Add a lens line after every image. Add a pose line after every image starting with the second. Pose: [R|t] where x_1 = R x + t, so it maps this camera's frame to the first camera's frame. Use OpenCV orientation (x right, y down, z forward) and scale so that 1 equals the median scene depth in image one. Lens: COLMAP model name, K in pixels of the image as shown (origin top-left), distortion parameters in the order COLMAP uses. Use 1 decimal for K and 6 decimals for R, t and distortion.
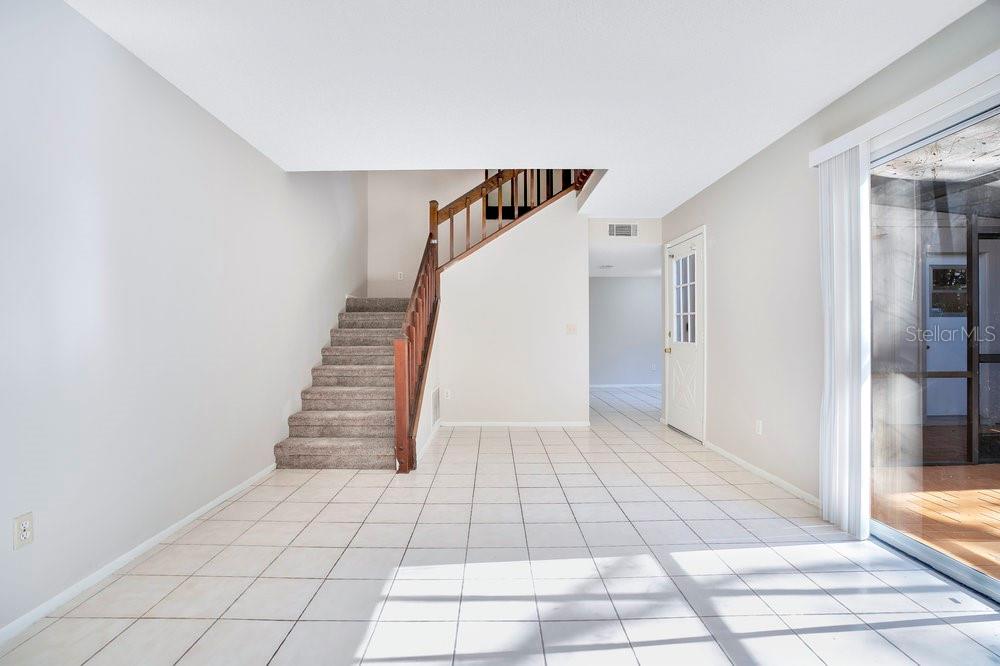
lens RADIAL K [[473.1, 0, 495.8], [0, 473.1, 332.0], [0, 0, 1]] dist [-0.063693, 0.024305]
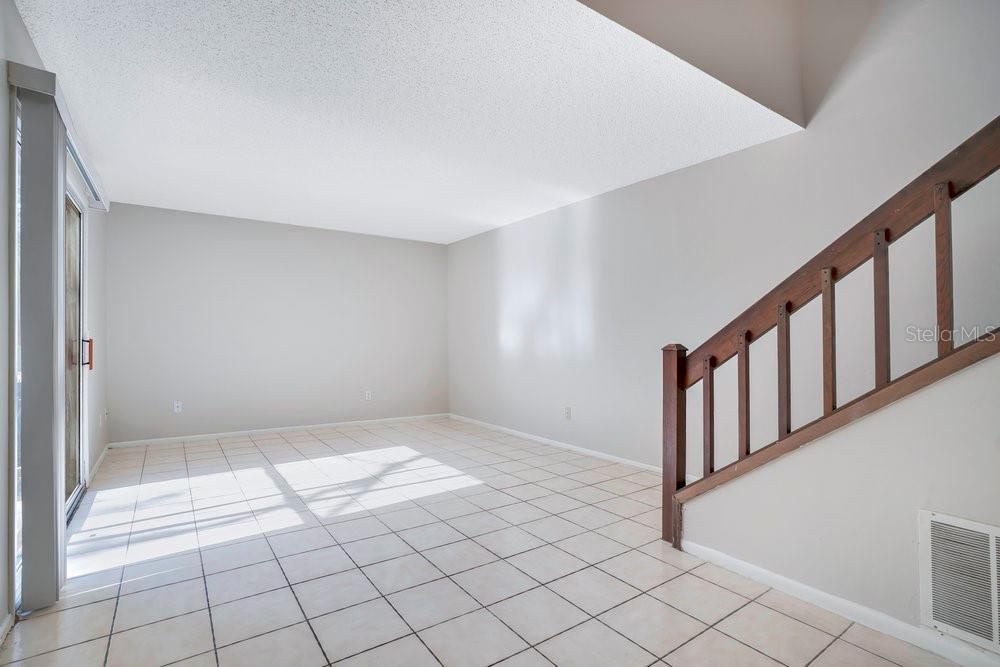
lens RADIAL K [[483.6, 0, 515.2], [0, 483.6, 334.2], [0, 0, 1]] dist [-0.033453, 0.009808]
pose [[-0.804584, -0.005796, -0.593810, 0.373547], [-0.005322, 0.999983, -0.002551, -0.006326], [0.593815, 0.001108, -0.804601, 1.288468]]
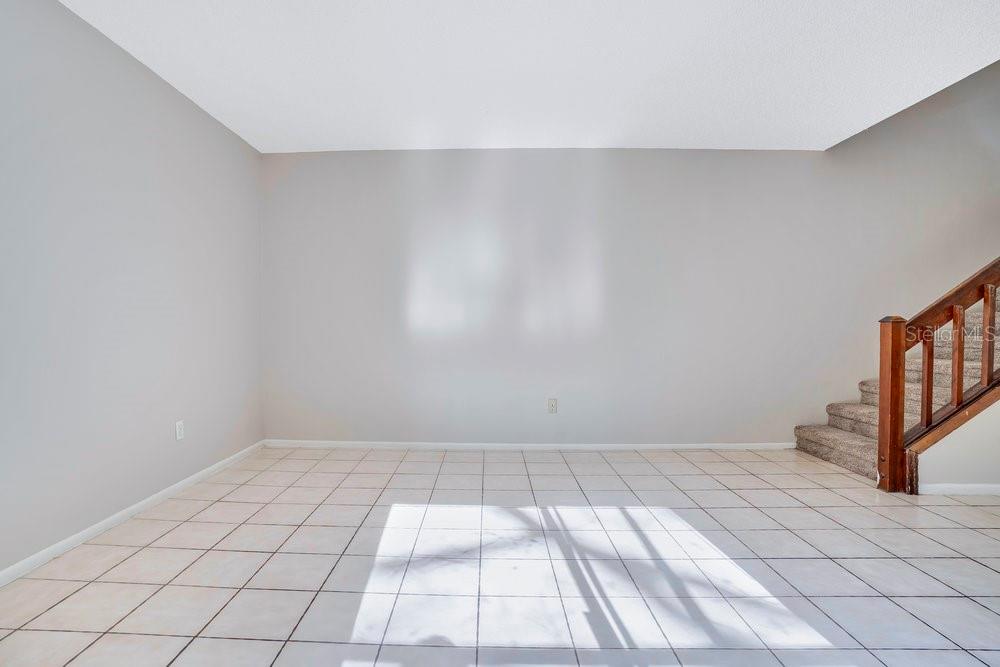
lens RADIAL K [[504.7, 0, 468.6], [0, 504.7, 329.2], [0, 0, 1]] dist [-0.116276, 0.055340]
pose [[-0.030909, 0.015003, -0.999410, 0.556204], [-0.009037, 0.999842, 0.015289, 0.017900], [0.999481, 0.009504, -0.030769, 0.279246]]
